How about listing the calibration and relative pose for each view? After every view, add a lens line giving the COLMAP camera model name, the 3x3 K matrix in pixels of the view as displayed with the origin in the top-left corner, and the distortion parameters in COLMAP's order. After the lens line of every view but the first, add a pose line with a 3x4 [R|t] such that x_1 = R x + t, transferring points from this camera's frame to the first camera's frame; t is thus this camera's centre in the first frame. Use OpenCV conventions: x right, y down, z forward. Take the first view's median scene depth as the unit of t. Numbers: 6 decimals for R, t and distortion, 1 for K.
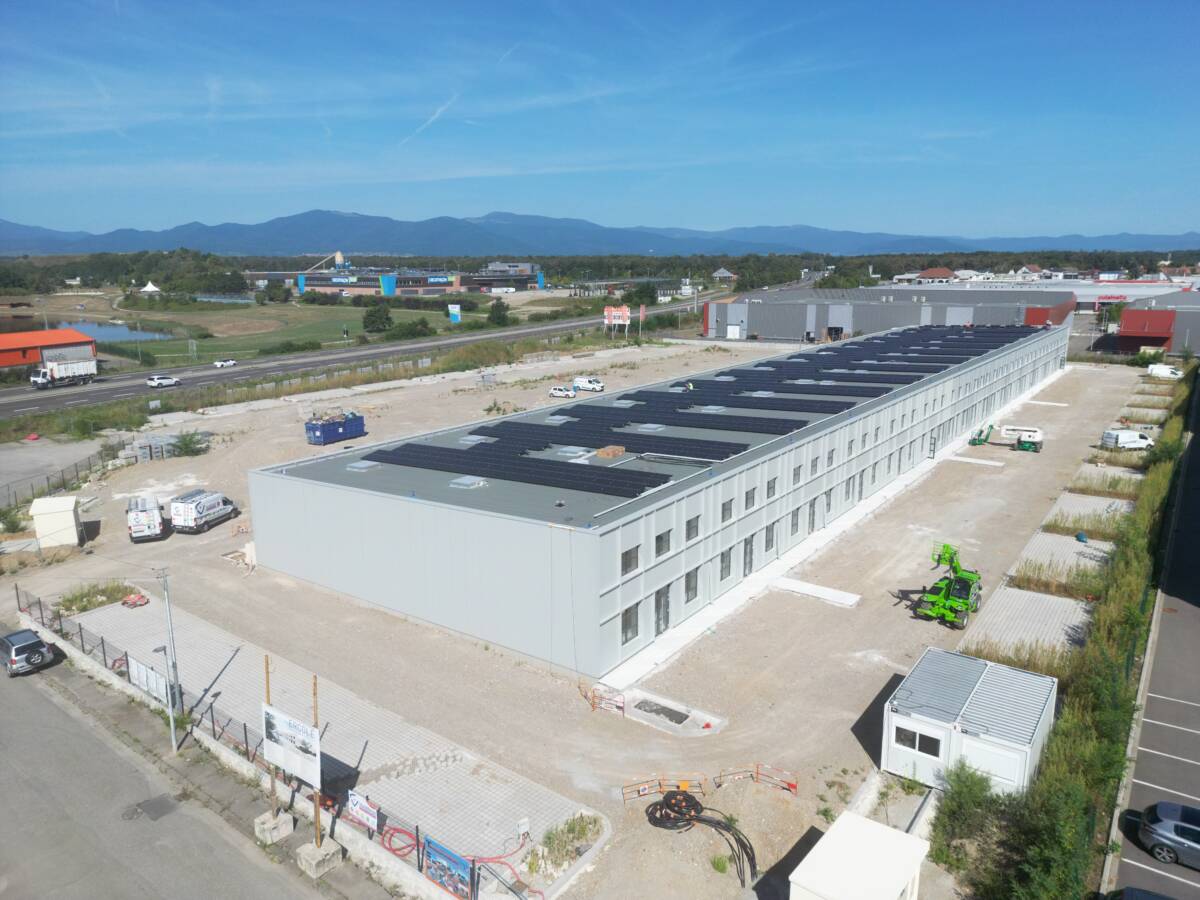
lens RADIAL K [[836.1, 0, 600.0], [0, 836.1, 450.0], [0, 0, 1]] dist [0.041159, -0.002712]
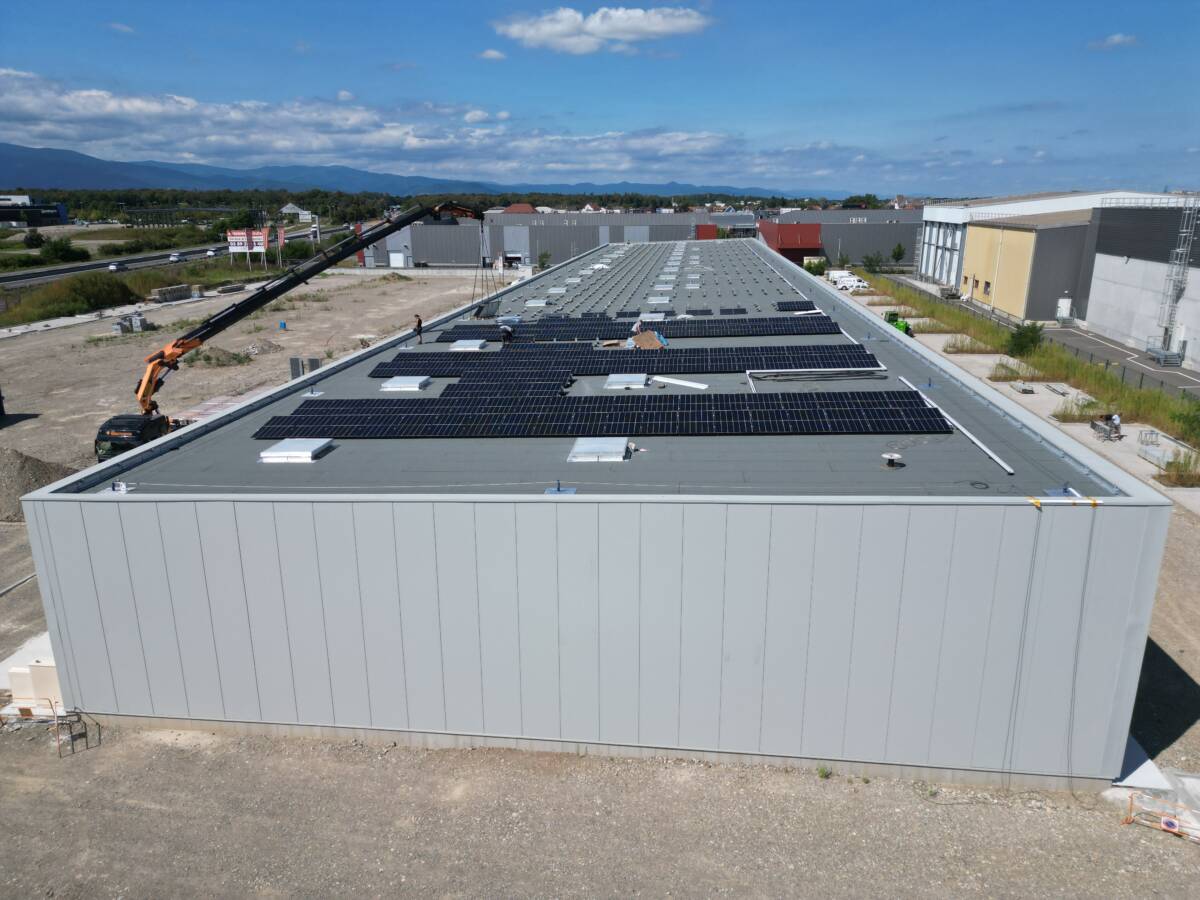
lens RADIAL K [[836.1, 0, 600.0], [0, 836.1, 450.0], [0, 0, 1]] dist [0.041159, -0.002712]
pose [[0.874467, -0.135772, 0.465696, -0.123080], [0.105660, 0.990293, 0.090312, -0.002363], [-0.473437, -0.029769, 0.880324, 0.172571]]
